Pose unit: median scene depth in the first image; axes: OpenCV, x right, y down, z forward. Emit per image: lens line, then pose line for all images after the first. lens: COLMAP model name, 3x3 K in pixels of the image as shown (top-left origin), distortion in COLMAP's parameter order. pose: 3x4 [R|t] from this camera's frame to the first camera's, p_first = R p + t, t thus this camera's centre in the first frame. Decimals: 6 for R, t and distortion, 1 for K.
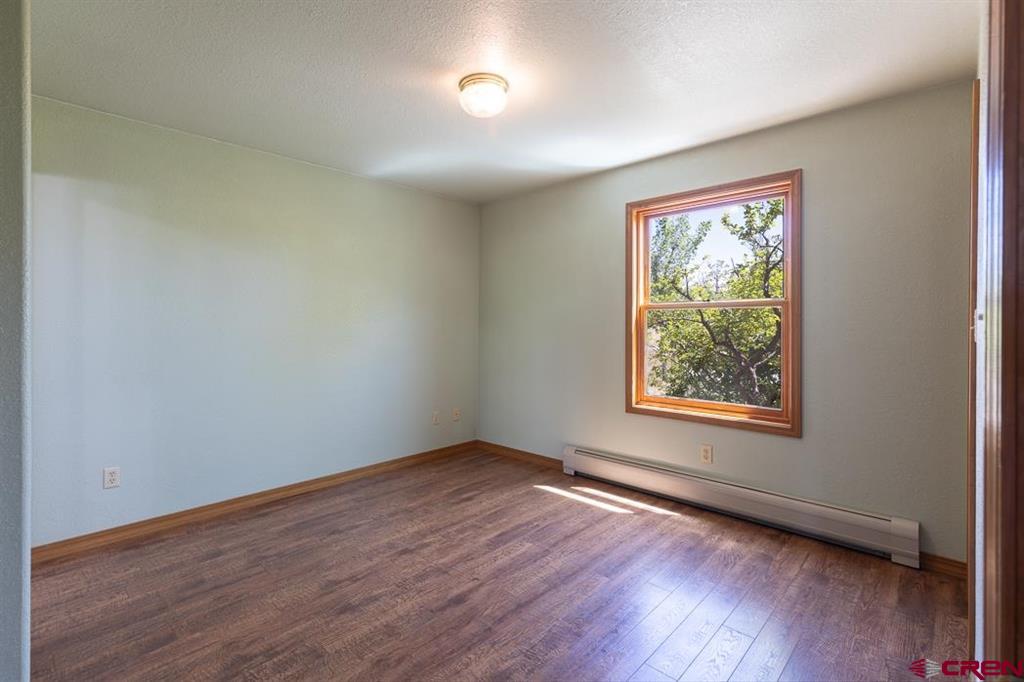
lens RADIAL K [[465.6, 0, 508.4], [0, 465.6, 330.6], [0, 0, 1]] dist [0.003982, 0.000821]
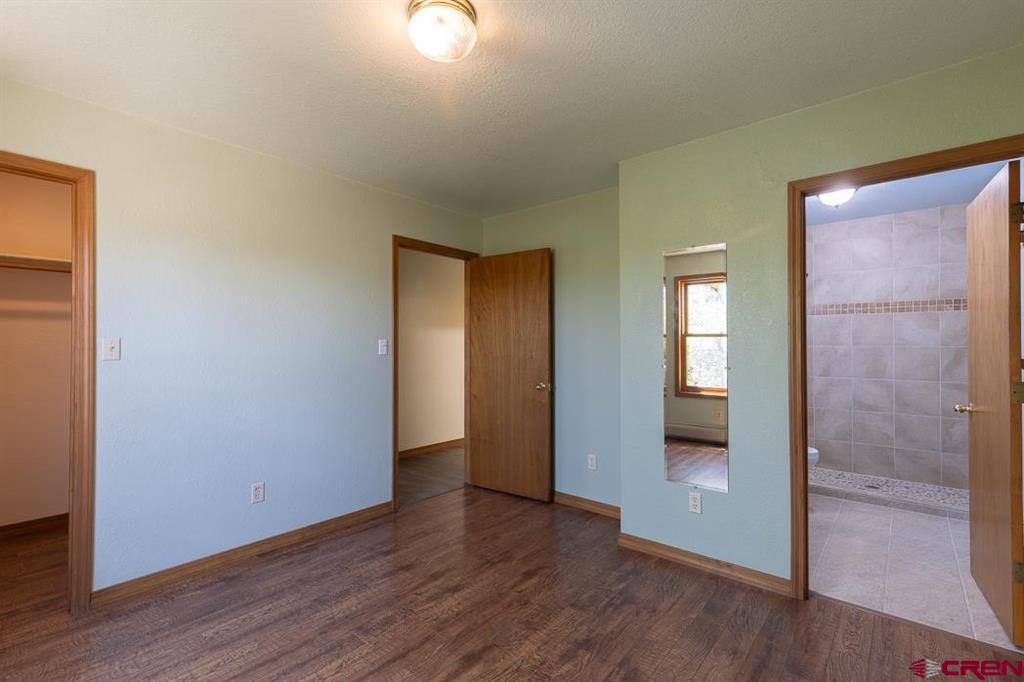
lens RADIAL K [[465.6, 0, 506.8], [0, 465.6, 337.8], [0, 0, 1]] dist [0.003982, 0.000821]
pose [[-0.999432, 0.001367, -0.033662, -0.154429], [0.001264, 0.999994, 0.003077, -0.041150], [0.033666, 0.003033, -0.999429, 1.982833]]
